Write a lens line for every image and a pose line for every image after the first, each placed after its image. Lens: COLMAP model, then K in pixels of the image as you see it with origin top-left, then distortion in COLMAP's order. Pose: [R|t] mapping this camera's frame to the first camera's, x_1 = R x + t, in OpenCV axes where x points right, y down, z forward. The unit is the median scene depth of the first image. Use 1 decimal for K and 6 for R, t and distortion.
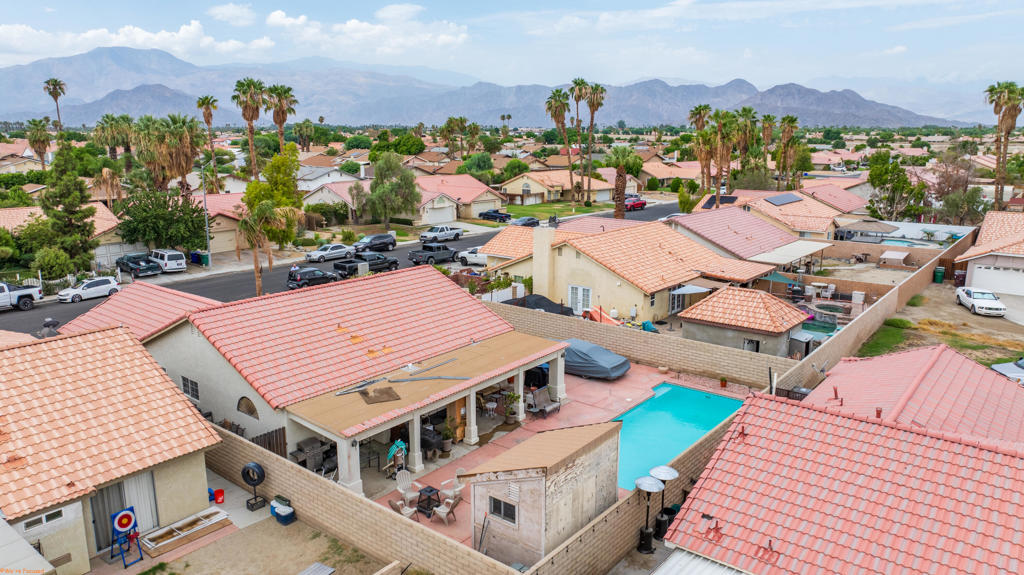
lens RADIAL K [[716.3, 0, 514.0], [0, 716.3, 287.4], [0, 0, 1]] dist [-0.029936, 0.030406]
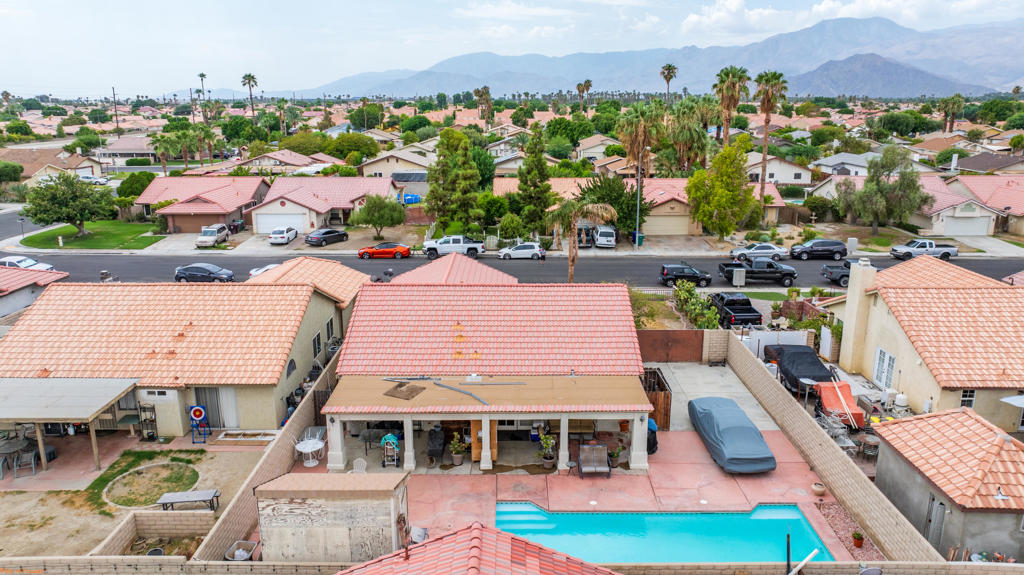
lens RADIAL K [[716.3, 0, 507.6], [0, 716.3, 283.2], [0, 0, 1]] dist [-0.029936, 0.030406]
pose [[0.622588, 0.190506, -0.759007, 0.368015], [-0.164207, 0.980125, 0.111311, -0.082894], [0.765128, 0.055334, 0.641496, 0.204518]]
